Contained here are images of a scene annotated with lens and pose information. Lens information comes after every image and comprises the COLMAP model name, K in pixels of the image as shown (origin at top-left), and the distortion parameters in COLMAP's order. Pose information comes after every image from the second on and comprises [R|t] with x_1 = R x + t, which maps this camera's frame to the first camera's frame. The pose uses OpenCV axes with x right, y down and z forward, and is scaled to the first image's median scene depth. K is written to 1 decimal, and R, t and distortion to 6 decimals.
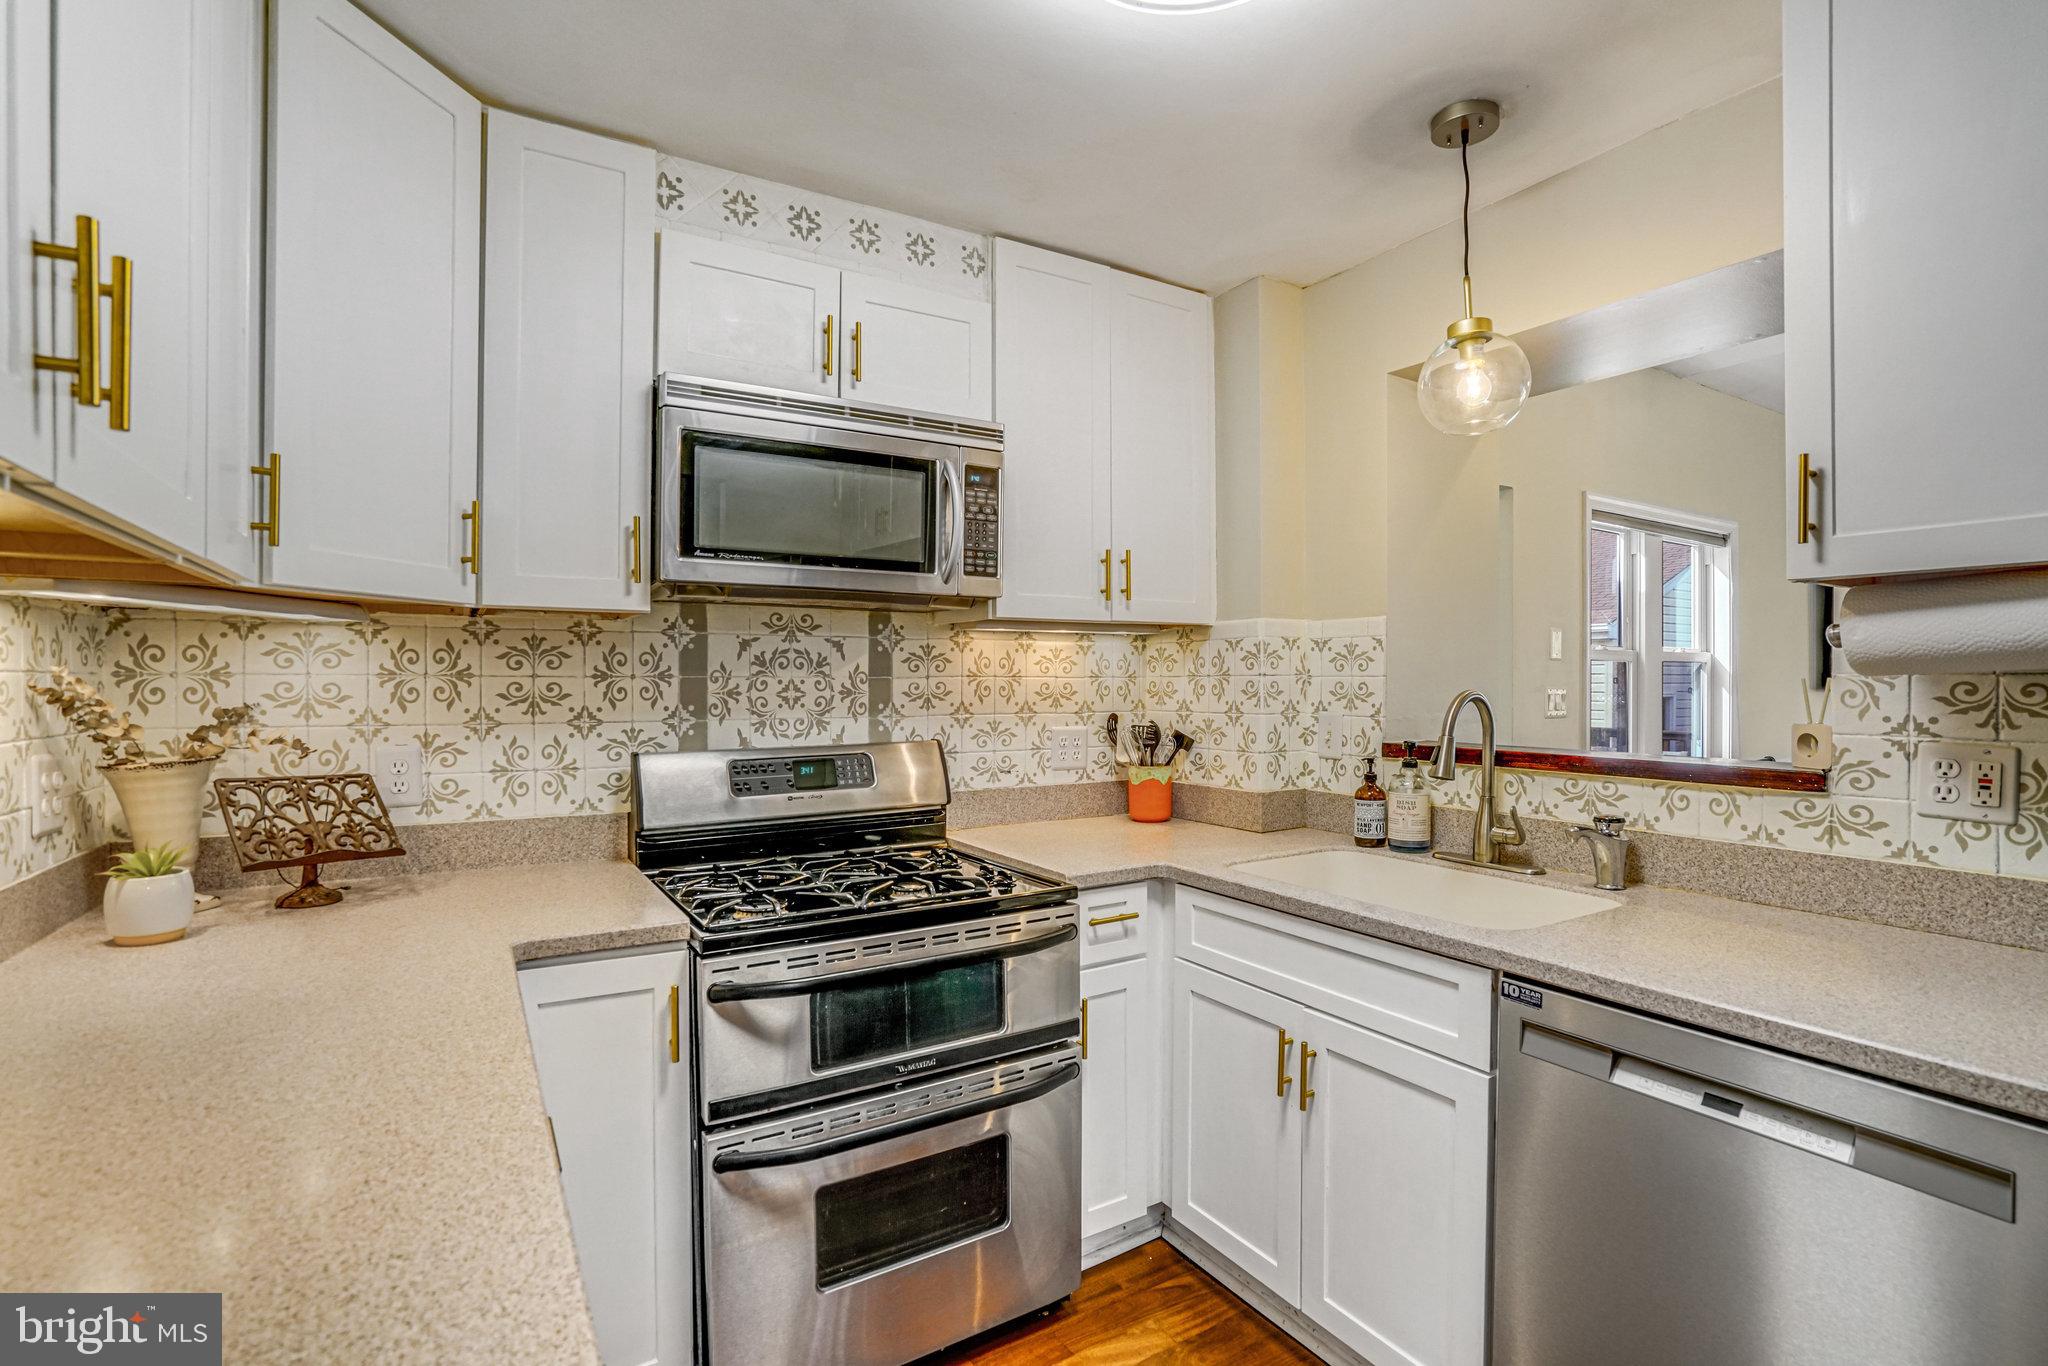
lens RADIAL K [[932.5, 0, 1030.9], [0, 932.5, 685.0], [0, 0, 1]] dist [-0.028308, 0.009227]
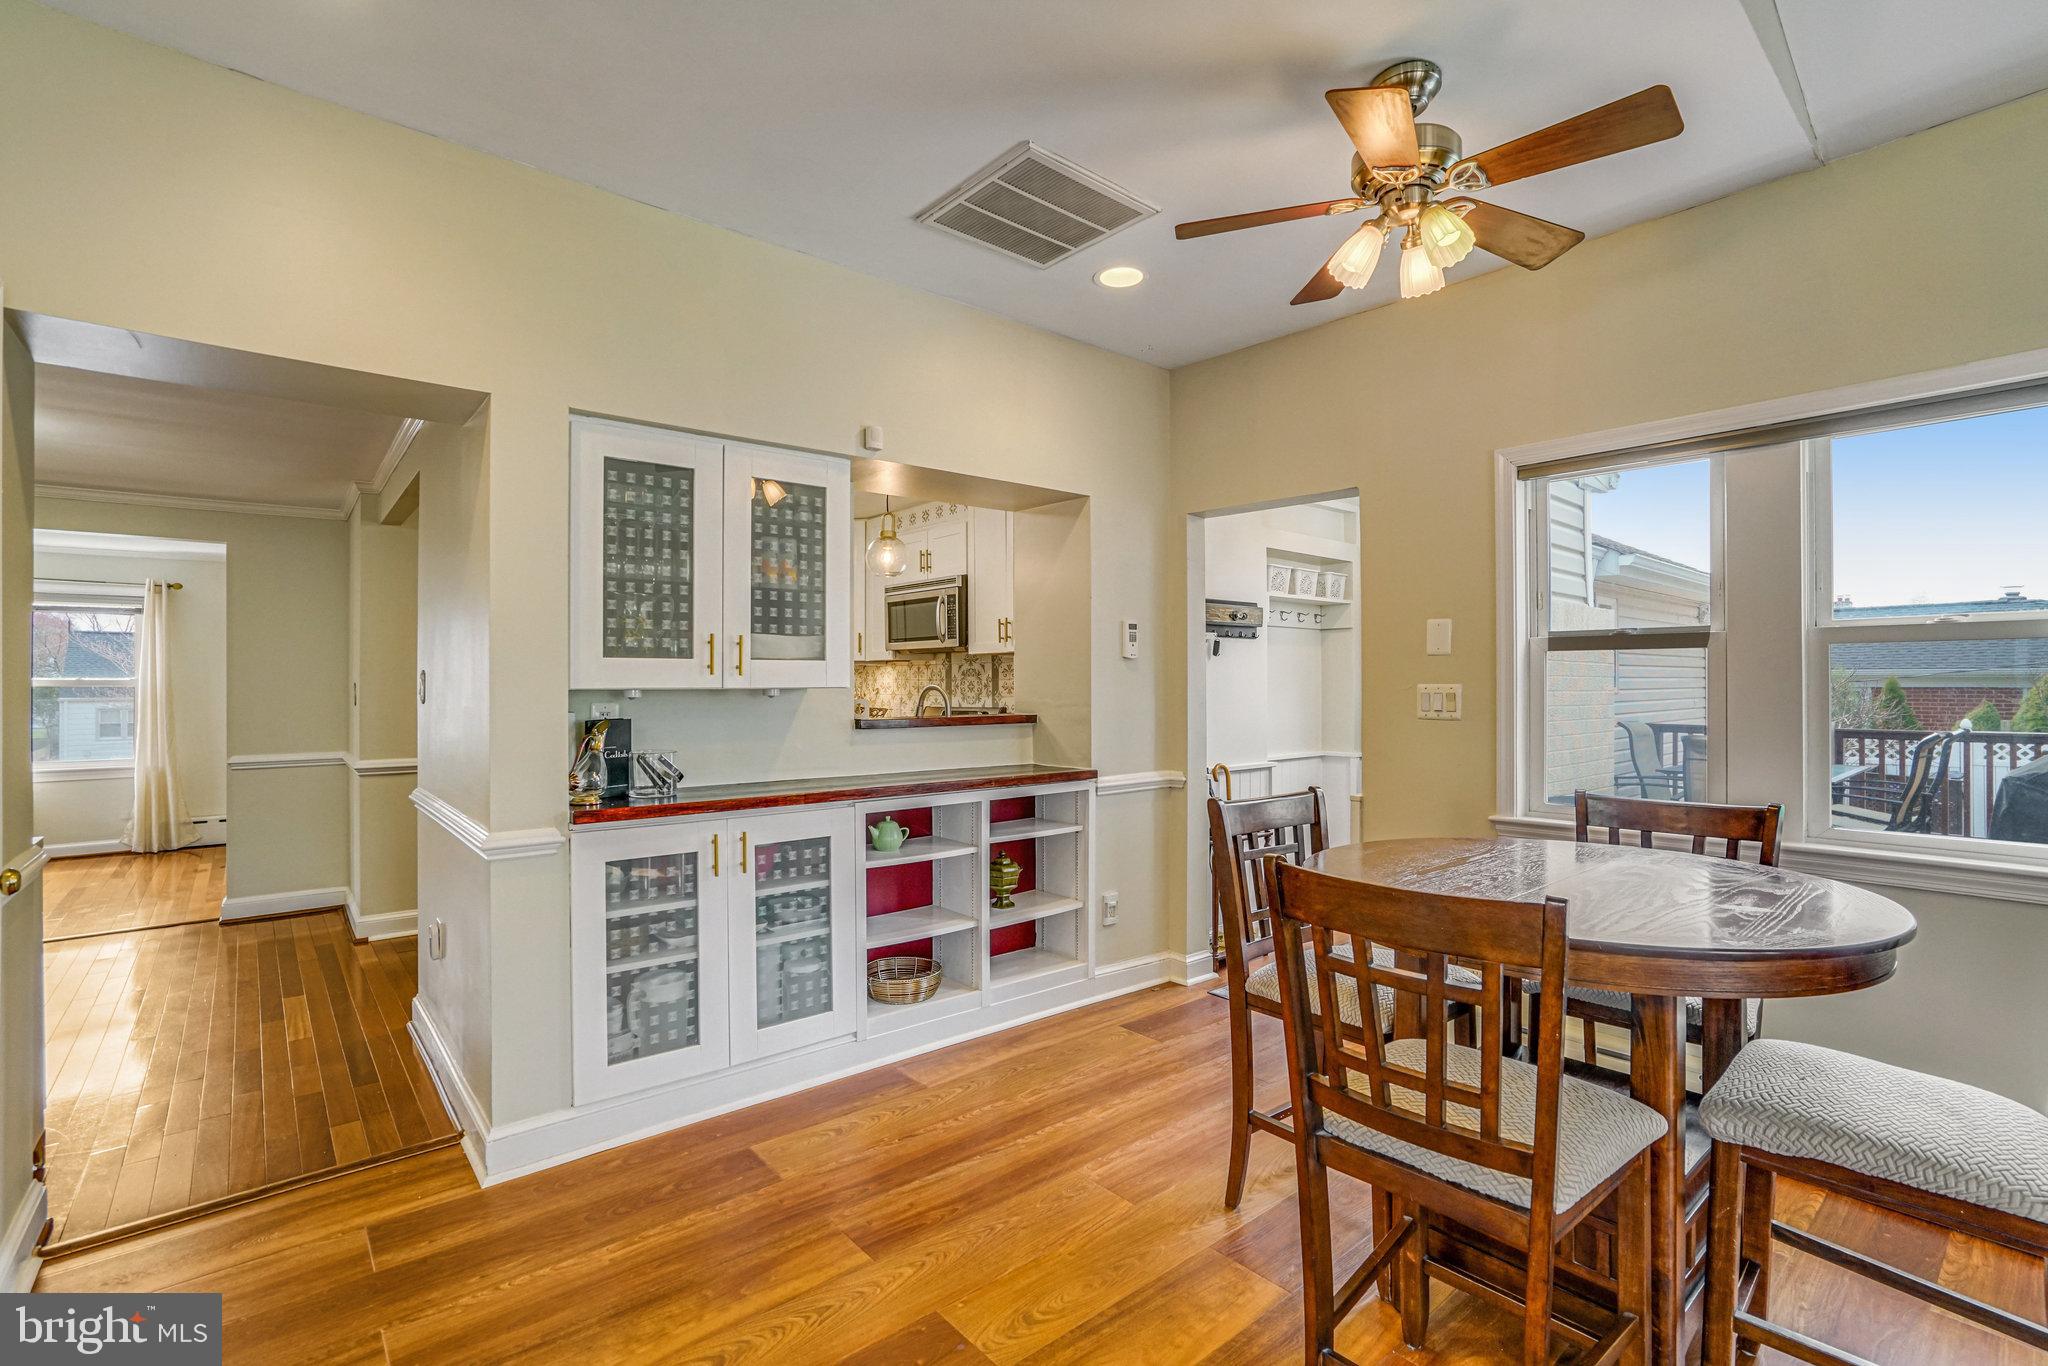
lens RADIAL K [[932.5, 0, 1021.1], [0, 932.5, 681.2], [0, 0, 1]] dist [-0.028308, 0.009227]
pose [[0.142958, -0.002580, -0.989725, 2.202066], [-0.001520, 0.999995, -0.002826, 0.002168], [0.989728, 0.001908, 0.142953, 0.764913]]
